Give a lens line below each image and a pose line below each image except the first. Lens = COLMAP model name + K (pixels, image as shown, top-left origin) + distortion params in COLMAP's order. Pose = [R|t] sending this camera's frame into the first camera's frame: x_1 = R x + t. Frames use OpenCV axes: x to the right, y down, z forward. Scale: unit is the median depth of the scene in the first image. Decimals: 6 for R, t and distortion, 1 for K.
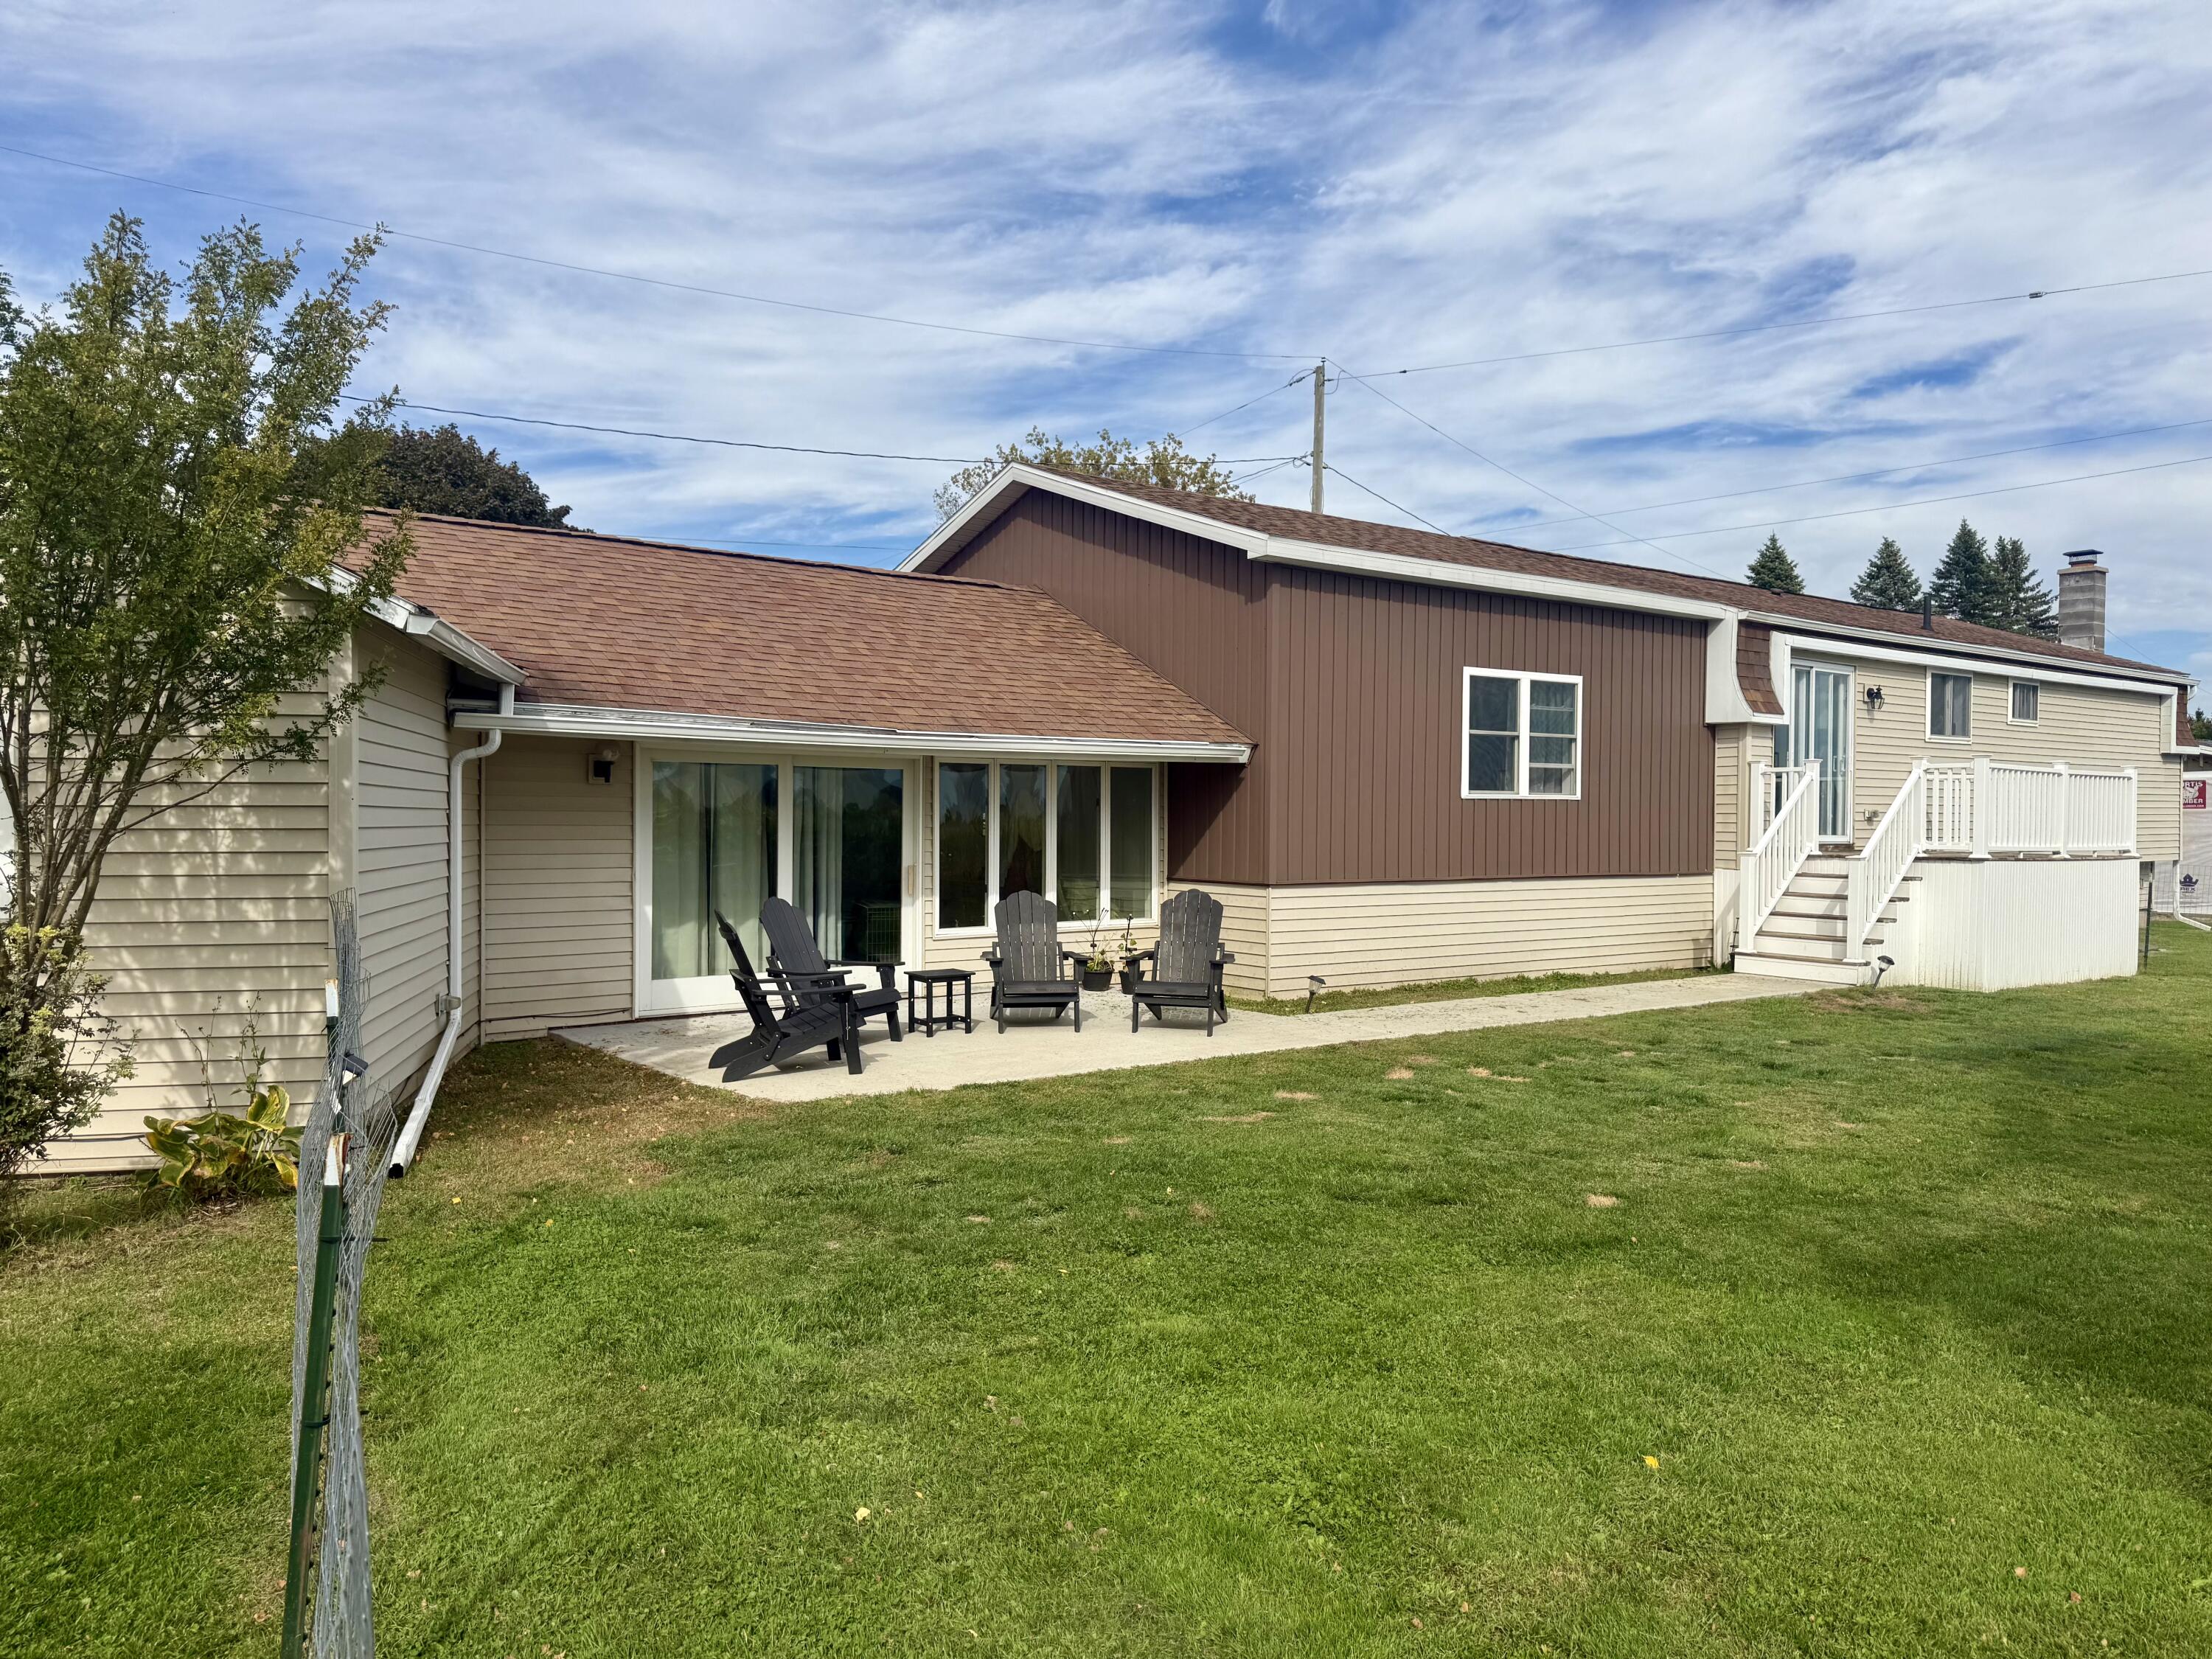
lens RADIAL K [[1563.0, 0, 1097.1], [0, 1563.0, 835.1], [0, 0, 1]] dist [0.106222, -0.132767]
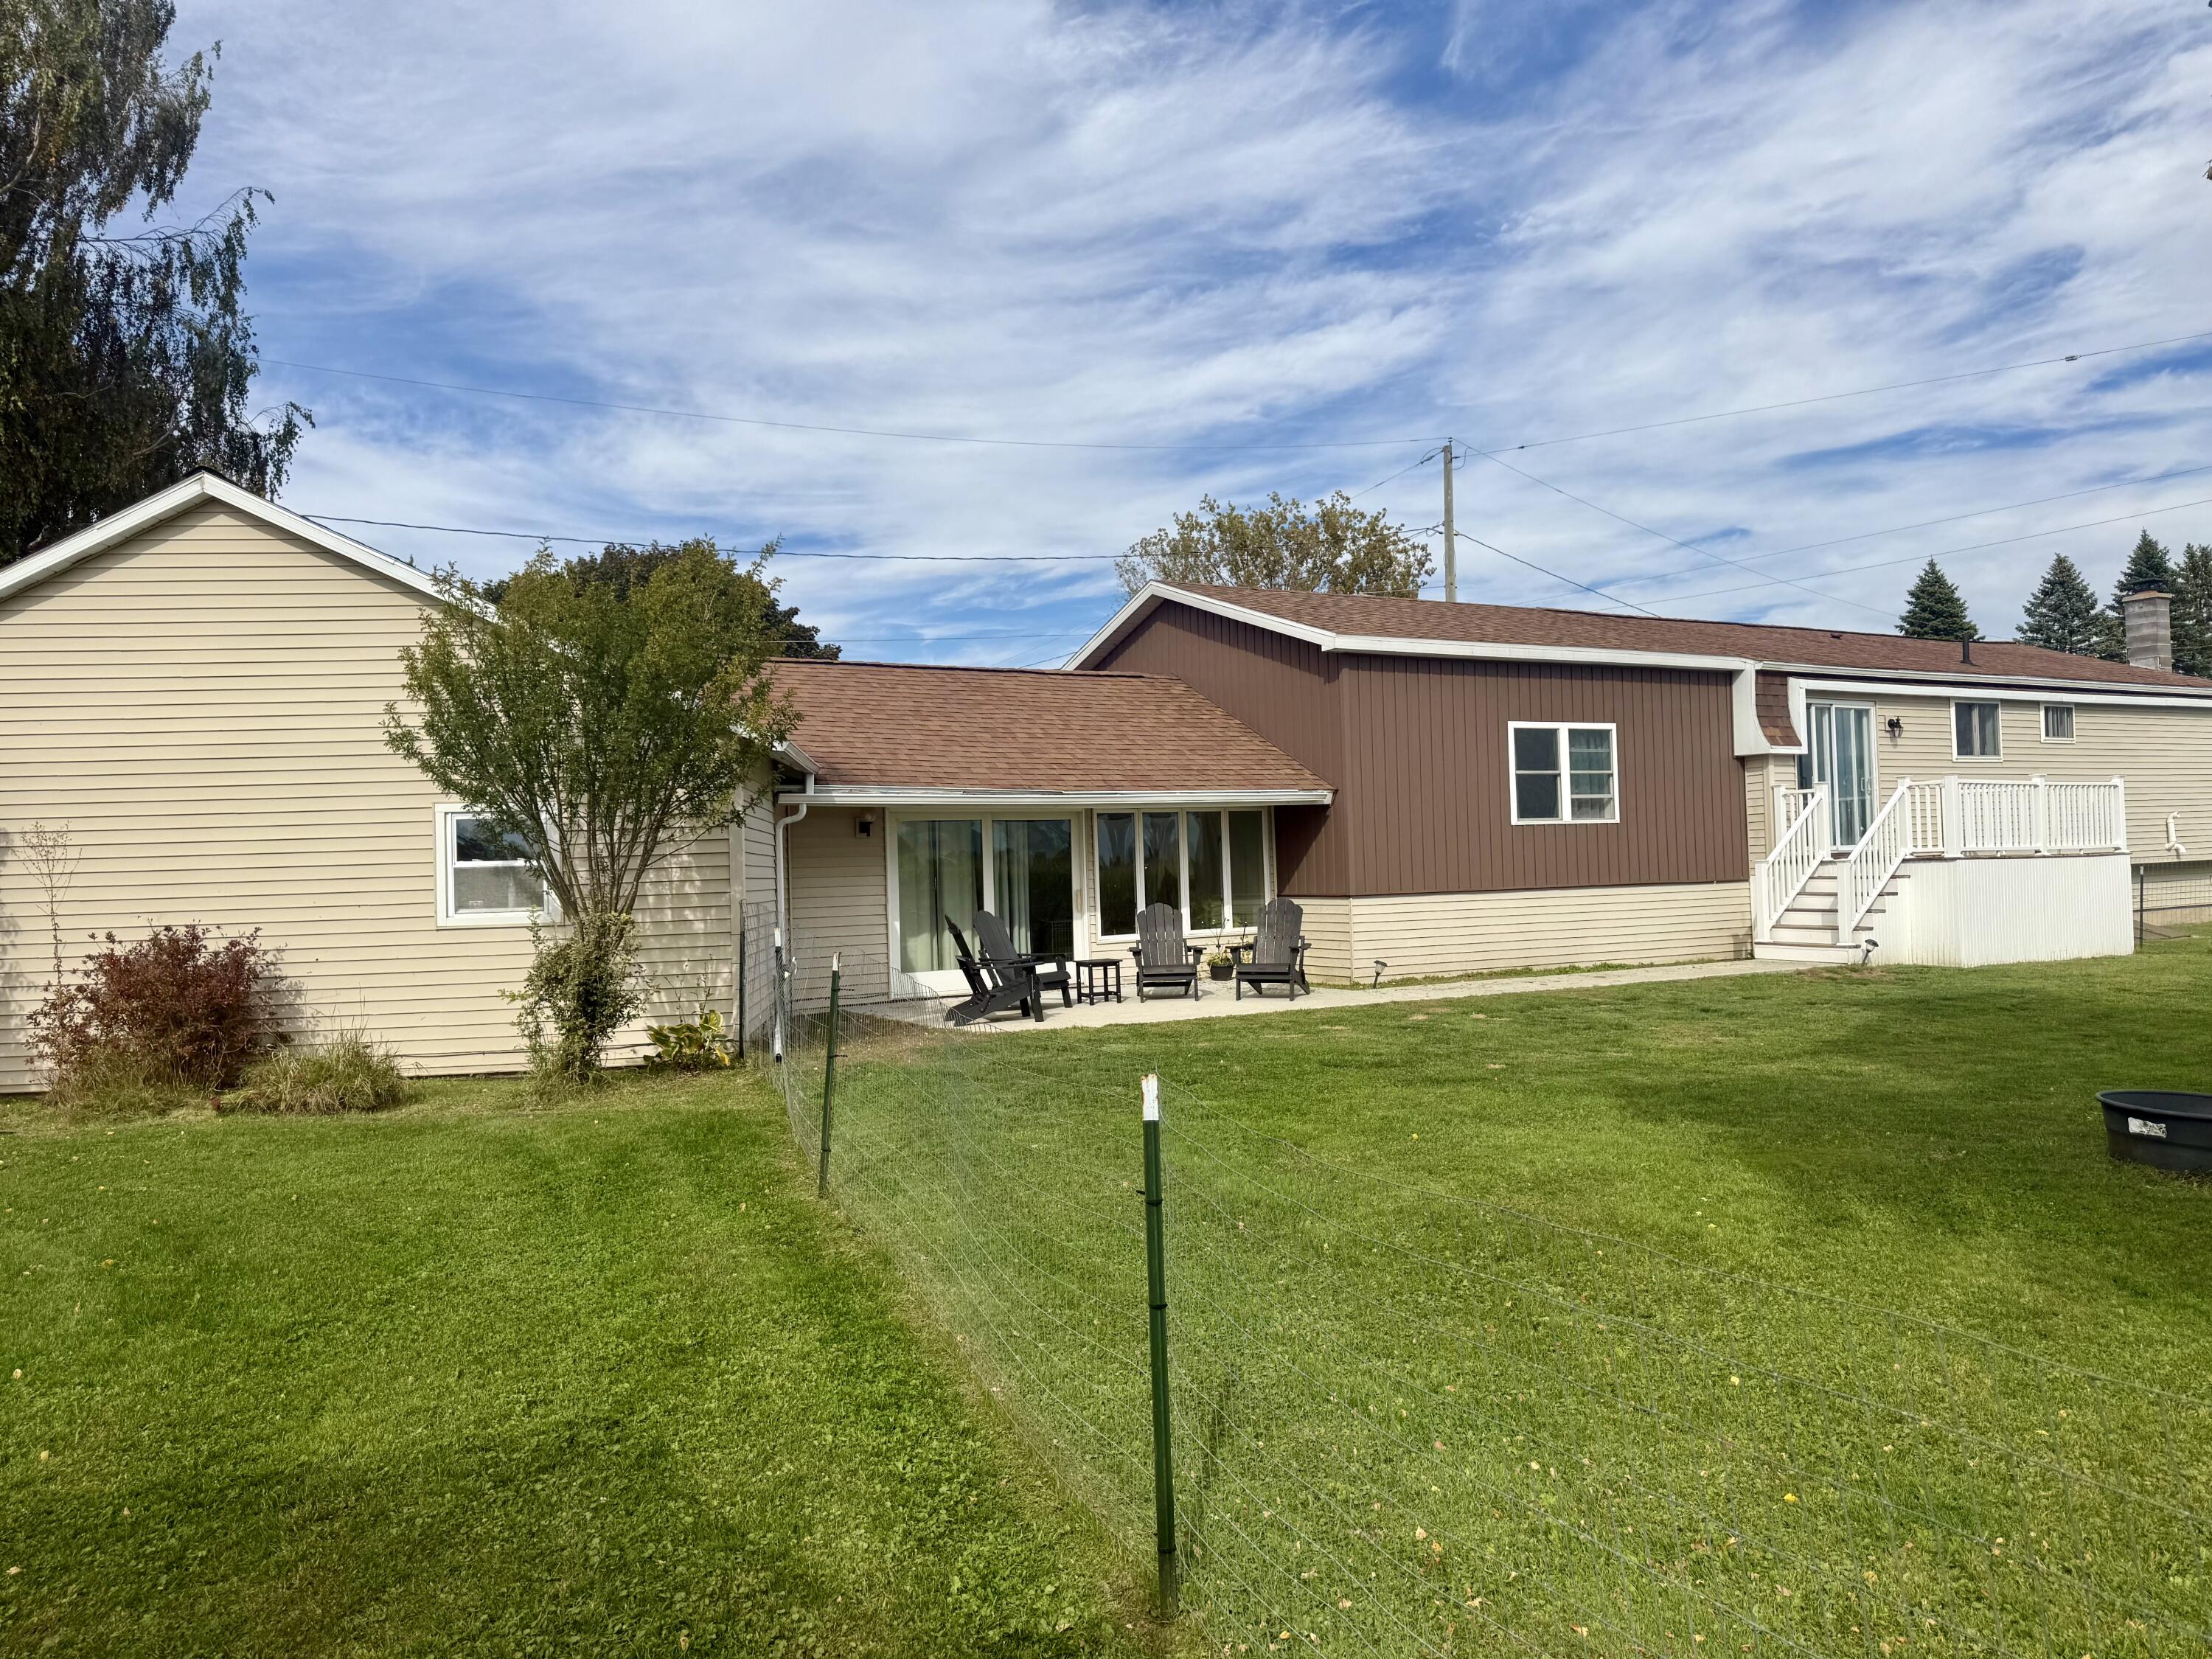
lens RADIAL K [[1571.7, 0, 1118.5], [0, 1571.7, 814.1], [0, 0, 1]] dist [0.086043, -0.133441]
pose [[0.992497, -0.041280, -0.115093, 0.061645], [0.036060, 0.998240, -0.047077, 0.015800], [0.116834, 0.042574, 0.992239, -0.290334]]
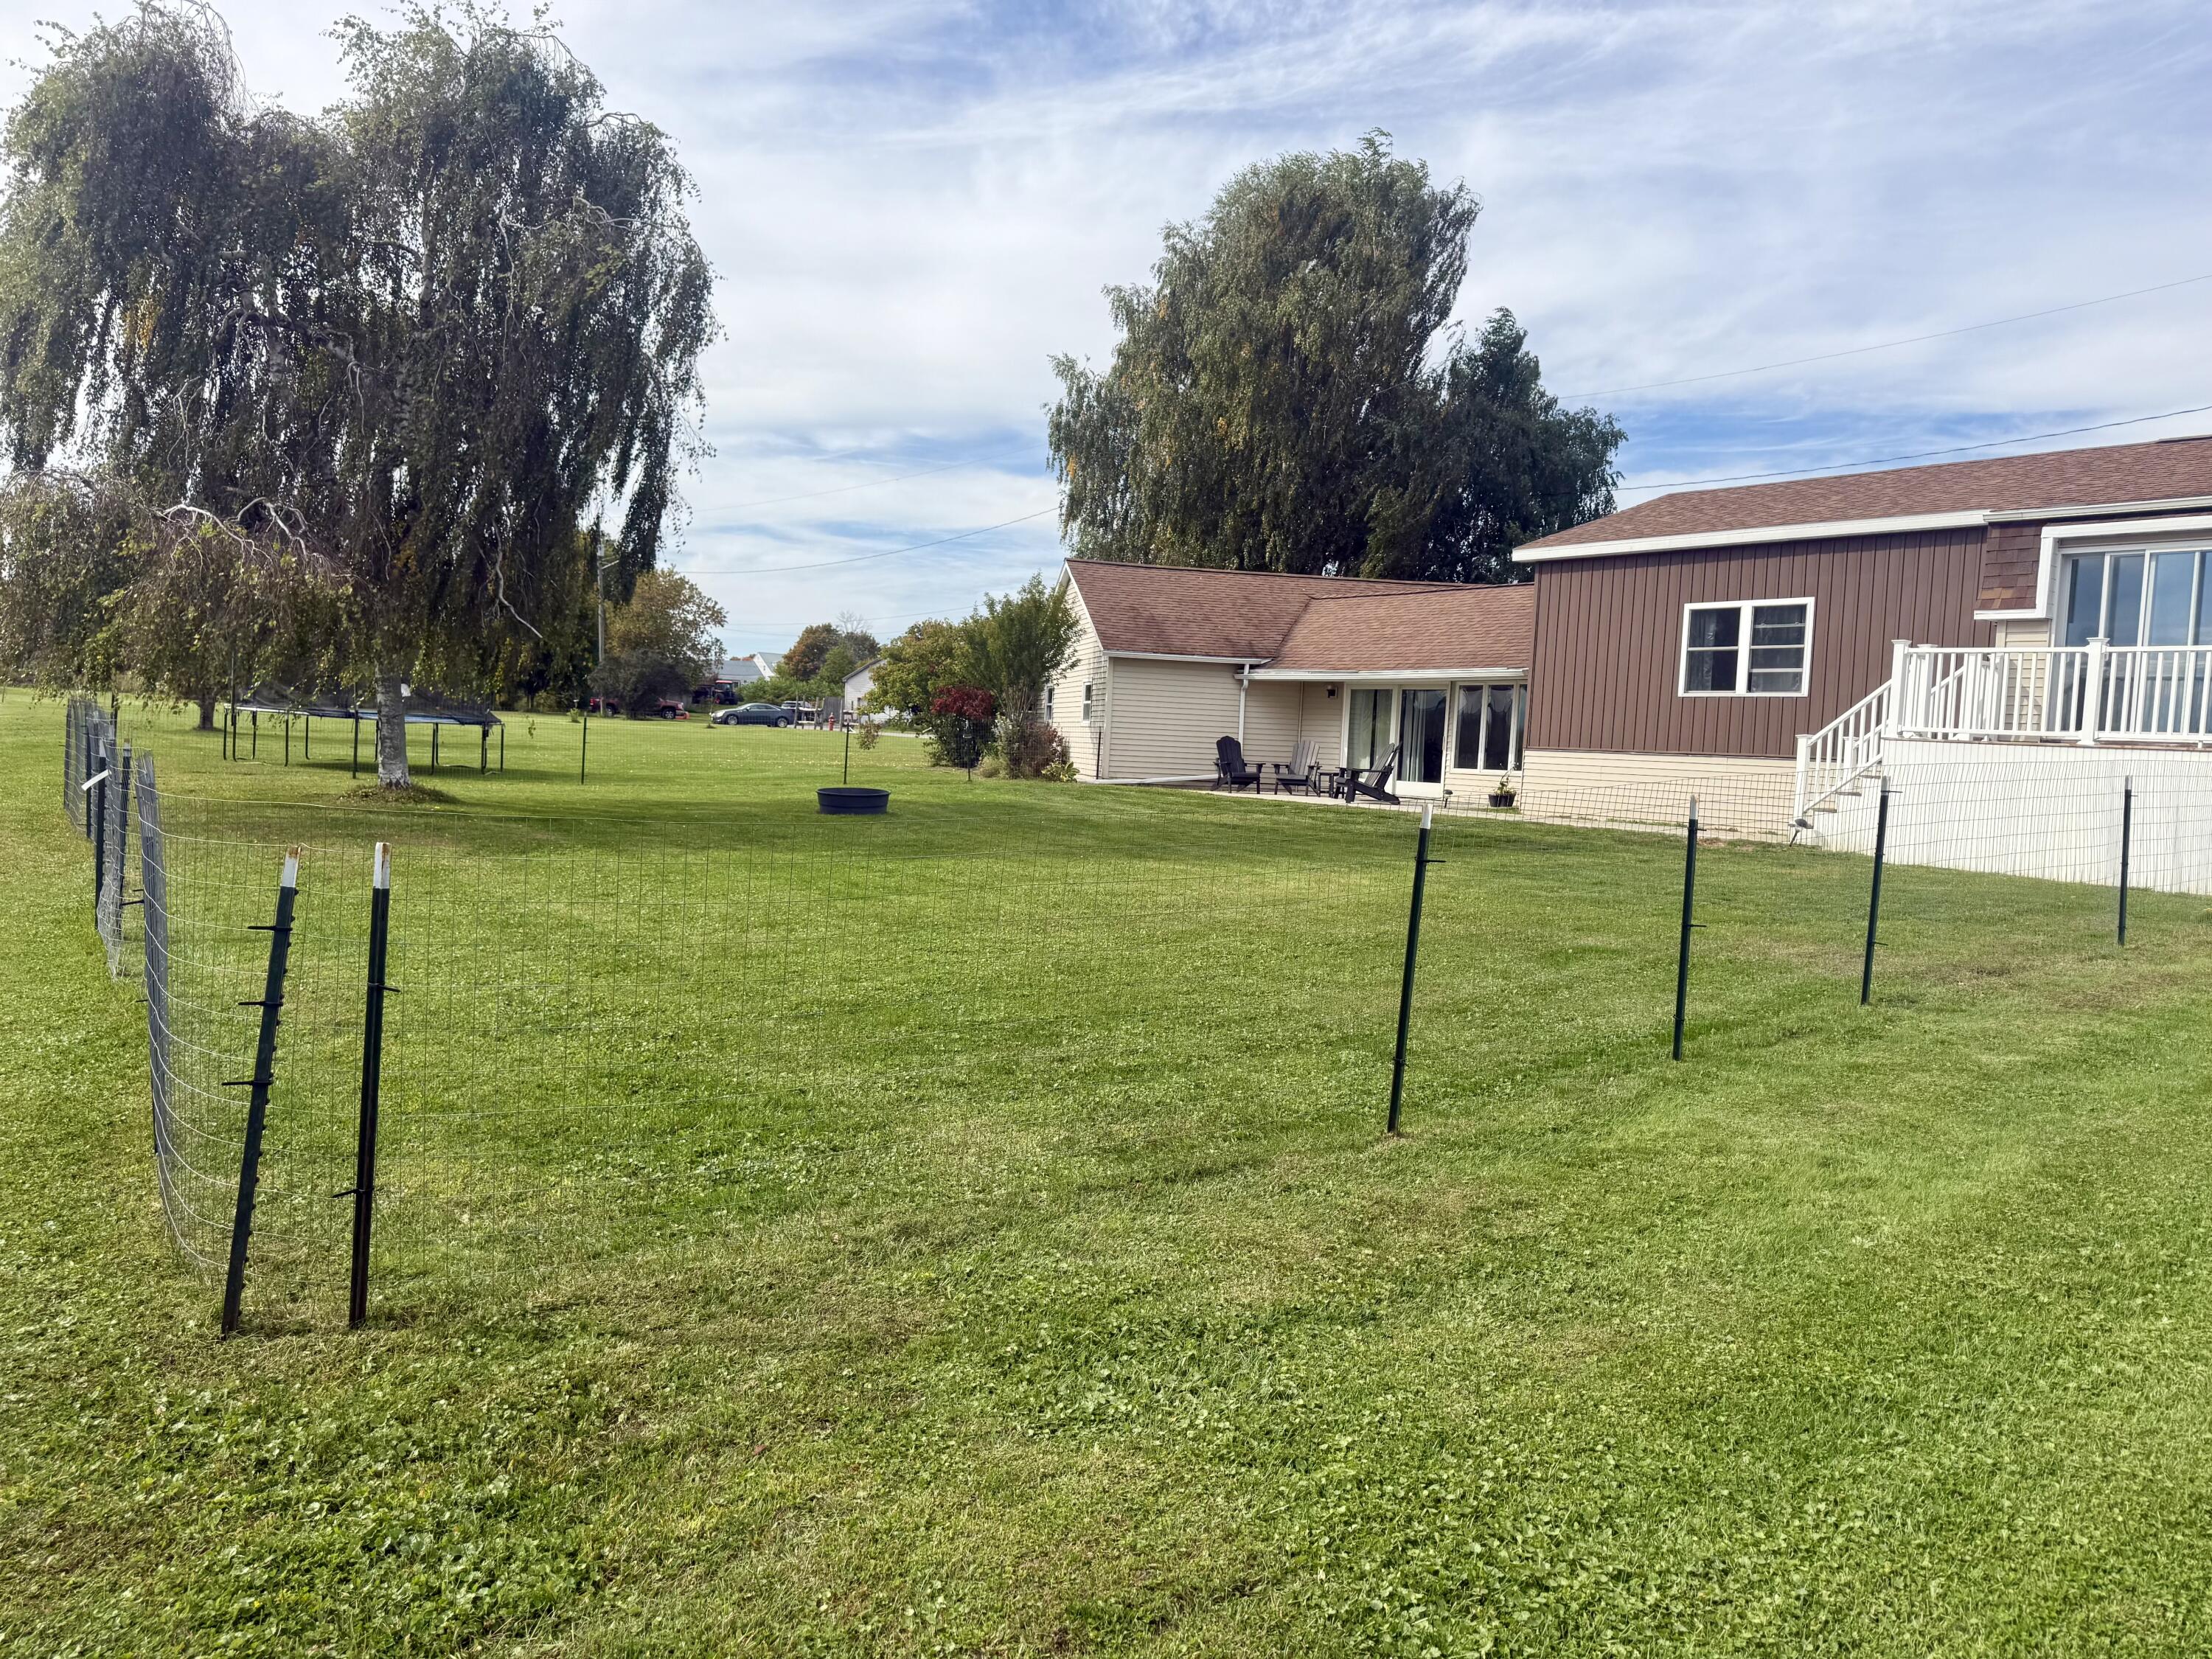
lens RADIAL K [[1584.7, 0, 1106.0], [0, 1584.7, 829.5], [0, 0, 1]] dist [0.083814, -0.074551]
pose [[0.026792, 0.042063, -0.998756, 1.614801], [-0.068577, 0.996838, 0.040143, 0.071646], [0.997286, 0.067416, 0.029592, 0.430100]]
